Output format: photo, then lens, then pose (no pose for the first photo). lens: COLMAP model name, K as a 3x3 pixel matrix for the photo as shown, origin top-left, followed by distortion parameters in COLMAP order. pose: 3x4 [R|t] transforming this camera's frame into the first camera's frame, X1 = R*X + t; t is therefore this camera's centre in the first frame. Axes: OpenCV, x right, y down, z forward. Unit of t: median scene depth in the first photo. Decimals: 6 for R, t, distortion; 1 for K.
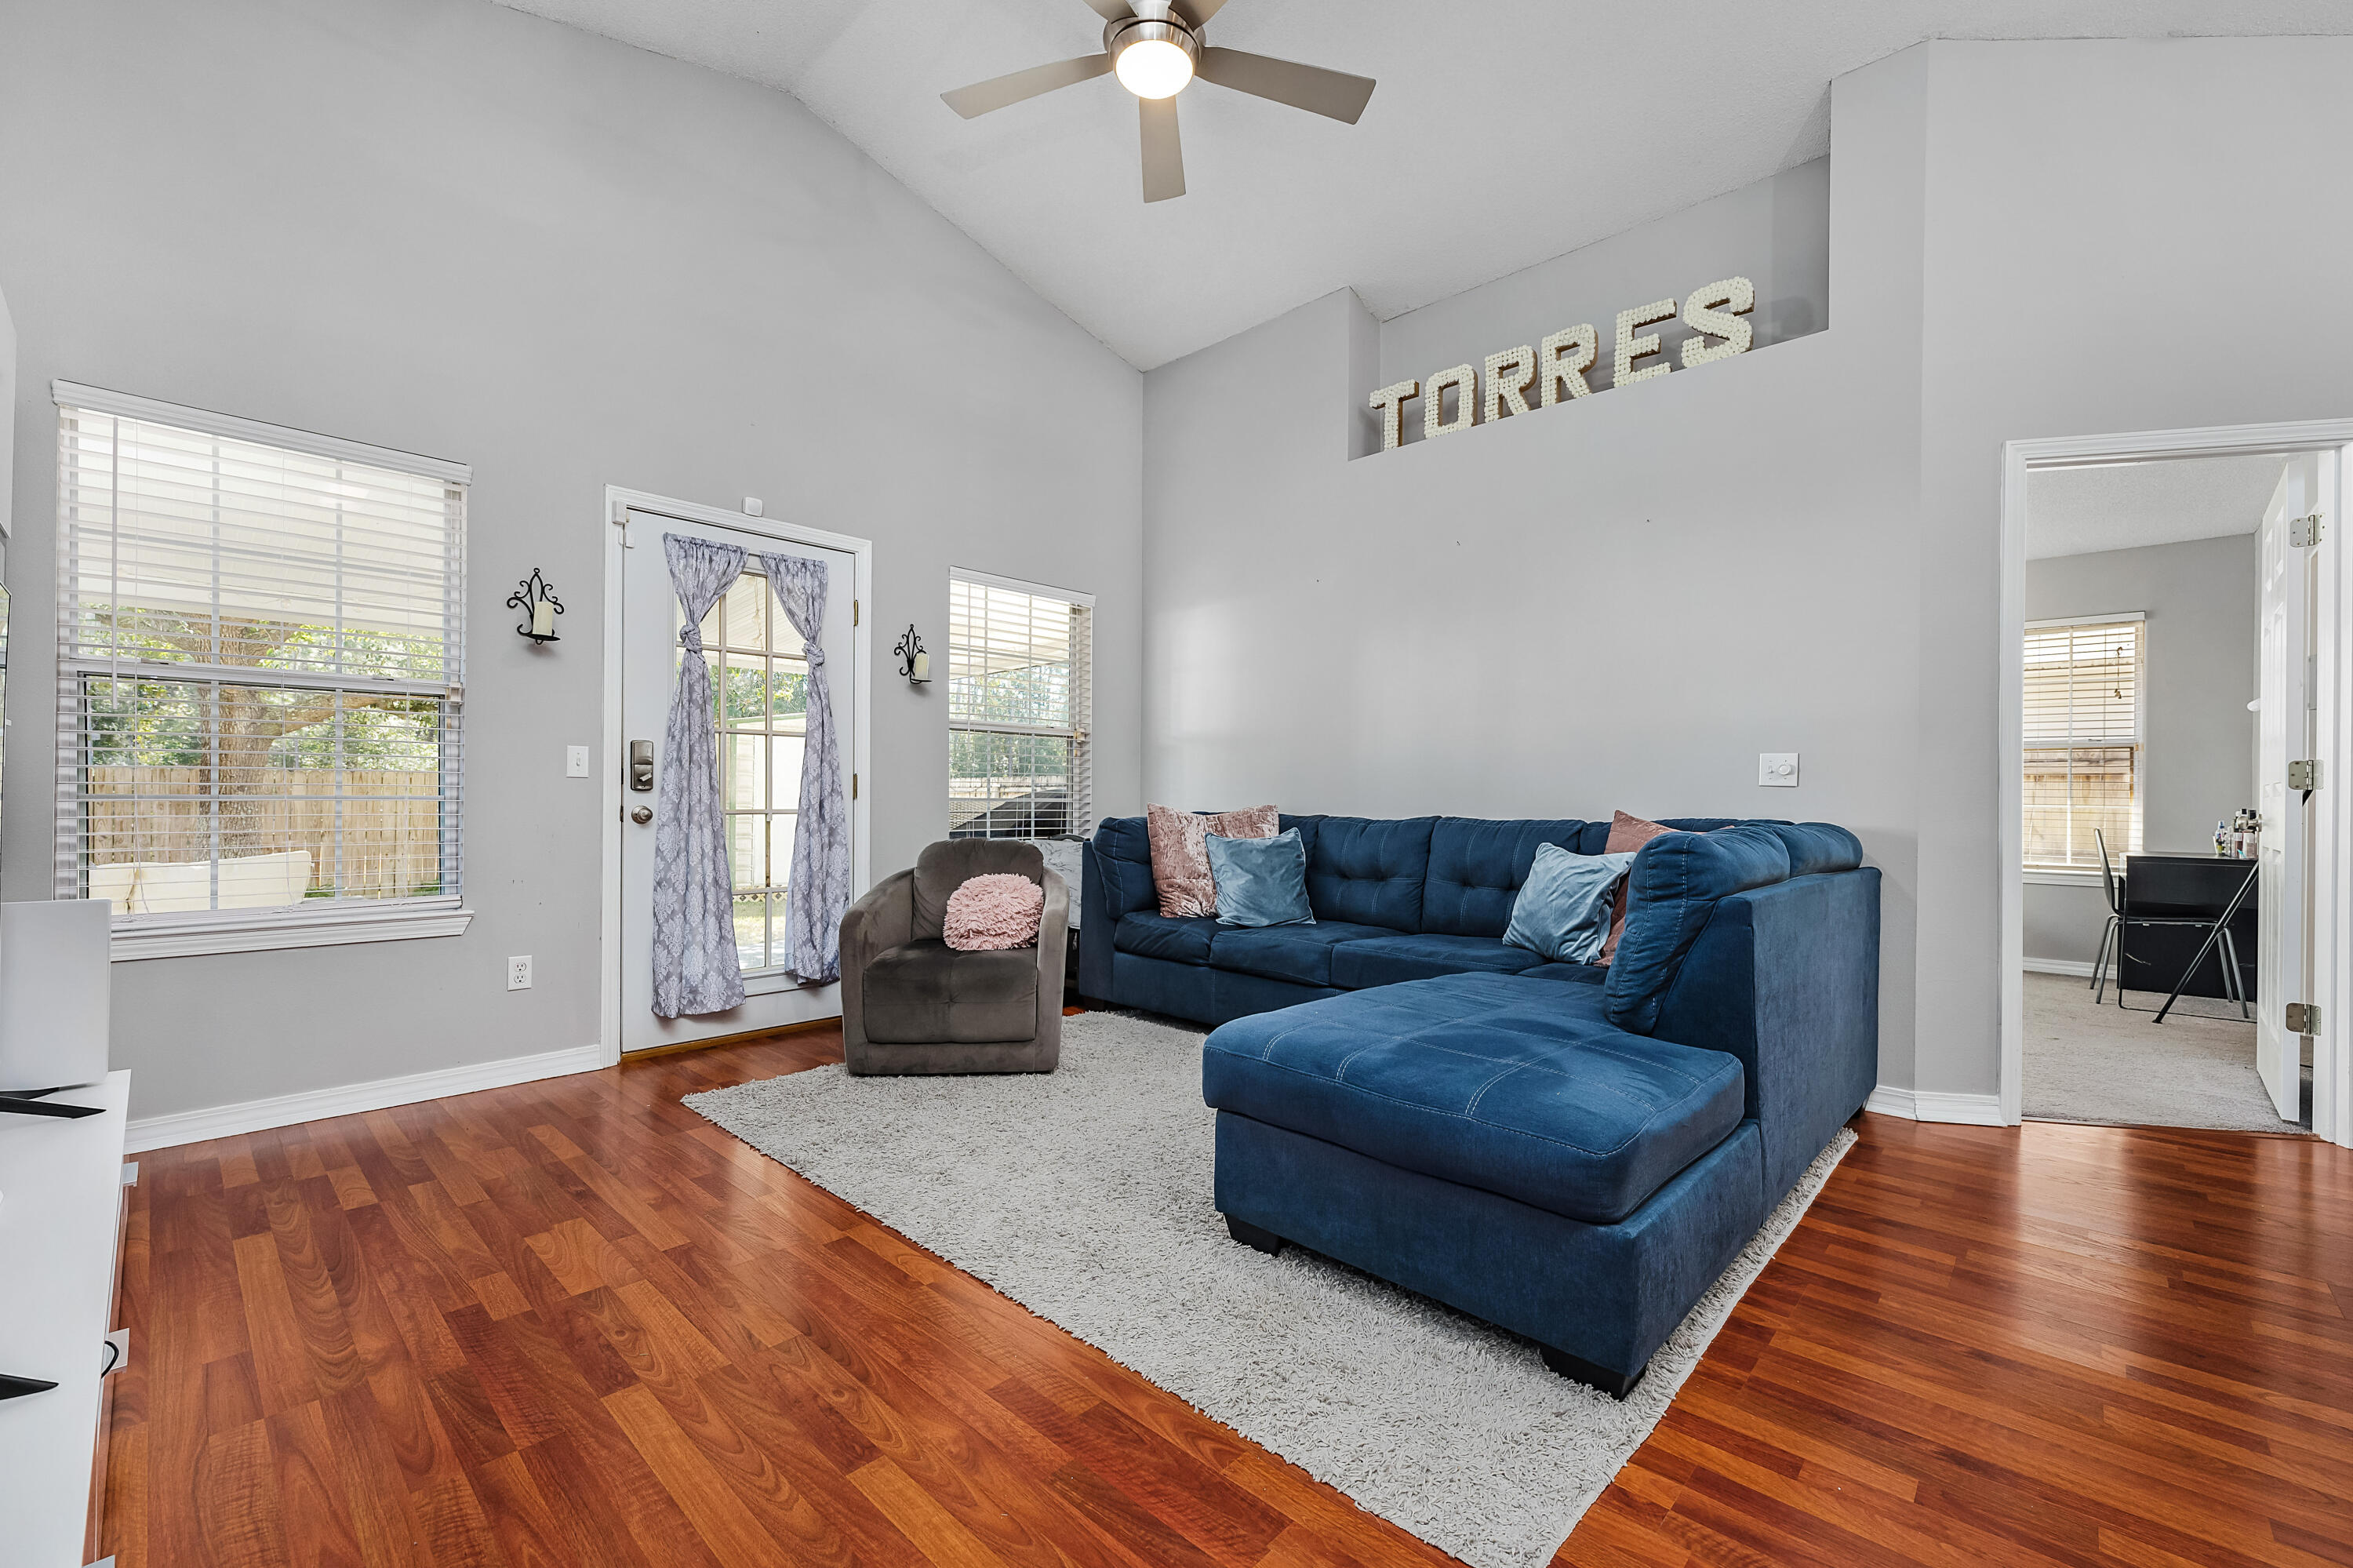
lens RADIAL K [[955.1, 0, 1185.7], [0, 955.1, 798.2], [0, 0, 1]] dist [-0.000259, -0.000330]
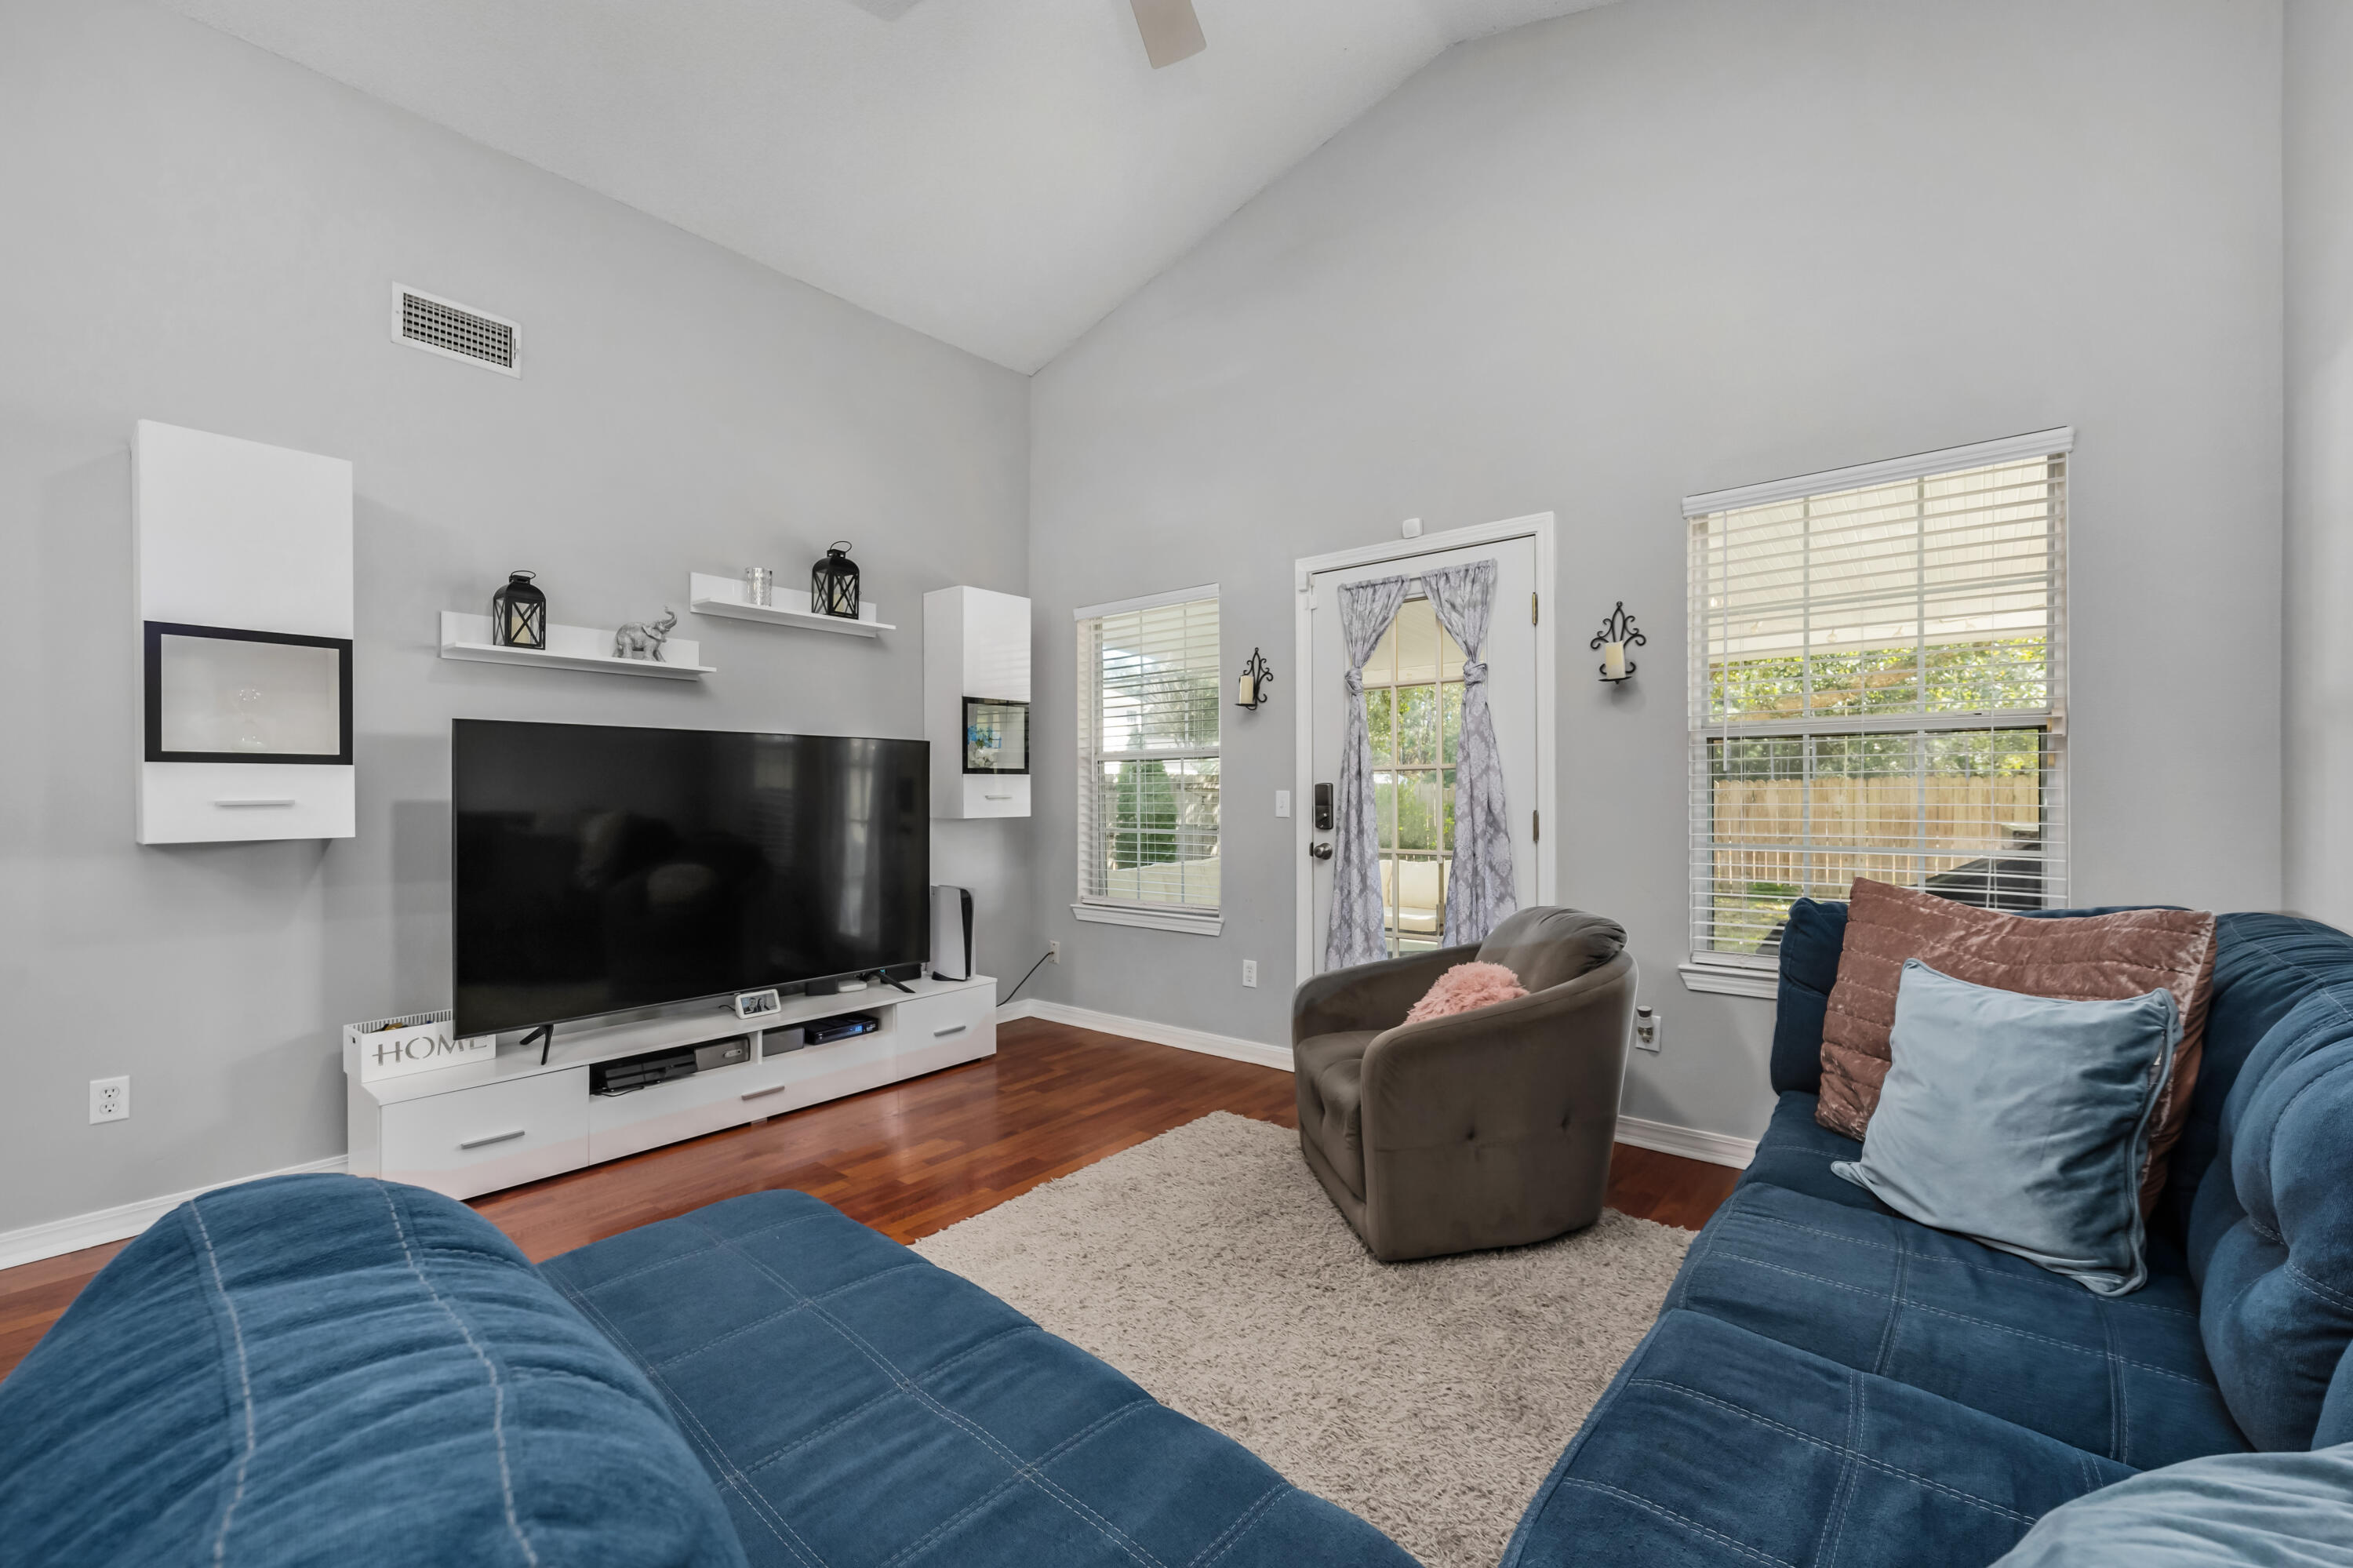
lens RADIAL K [[955.1, 0, 1174.3], [0, 955.1, 789.5], [0, 0, 1]] dist [-0.000259, -0.000330]
pose [[0.063379, -0.010009, -0.997939, 0.499812], [0.007537, 0.999926, -0.009550, -0.043774], [0.997961, -0.006916, 0.063450, 0.754128]]
